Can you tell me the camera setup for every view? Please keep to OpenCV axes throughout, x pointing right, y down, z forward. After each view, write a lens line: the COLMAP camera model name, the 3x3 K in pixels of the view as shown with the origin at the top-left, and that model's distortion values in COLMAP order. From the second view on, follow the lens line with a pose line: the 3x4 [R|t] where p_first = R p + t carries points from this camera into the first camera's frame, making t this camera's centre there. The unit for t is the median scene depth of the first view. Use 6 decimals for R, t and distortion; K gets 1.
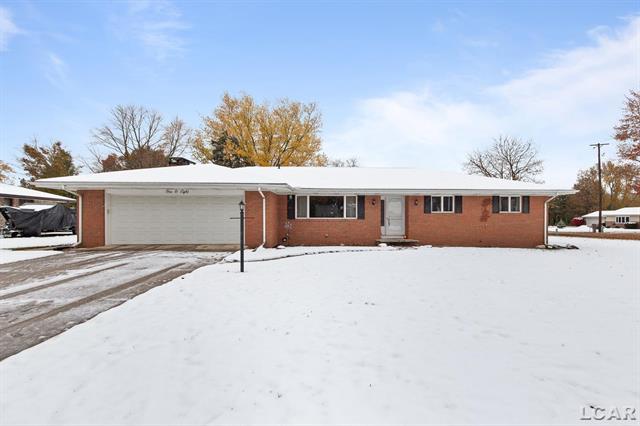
lens RADIAL K [[301.9, 0, 329.8], [0, 301.9, 216.7], [0, 0, 1]] dist [0.001808, -0.000384]
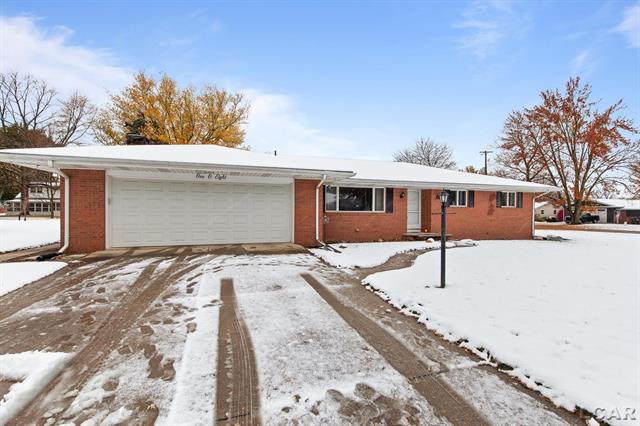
lens RADIAL K [[284.9, 0, 320.0], [0, 284.9, 213.0], [0, 0, 1]] dist [0.004555, 0.000139]
pose [[0.967232, 0.003882, 0.253865, -0.329600], [-0.008187, 0.999840, 0.015902, -0.003137], [-0.253763, -0.017459, 0.967109, 0.175885]]
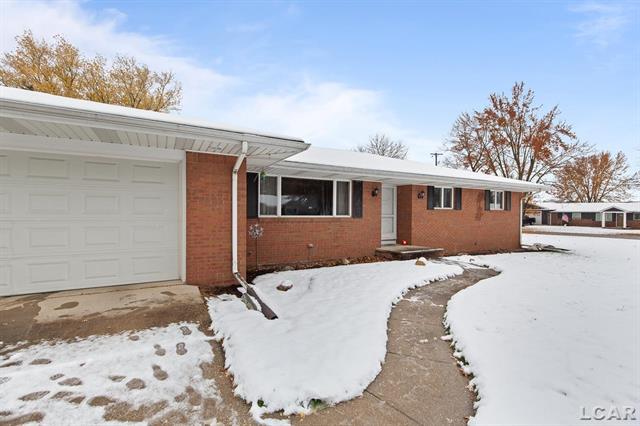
lens RADIAL K [[301.9, 0, 329.8], [0, 301.9, 216.7], [0, 0, 1]] dist [0.001808, -0.000384]
pose [[0.896081, -0.000565, 0.443891, -0.229709], [-0.008160, 0.999809, 0.017745, -0.005149], [-0.443817, -0.019523, 0.895905, 0.434095]]
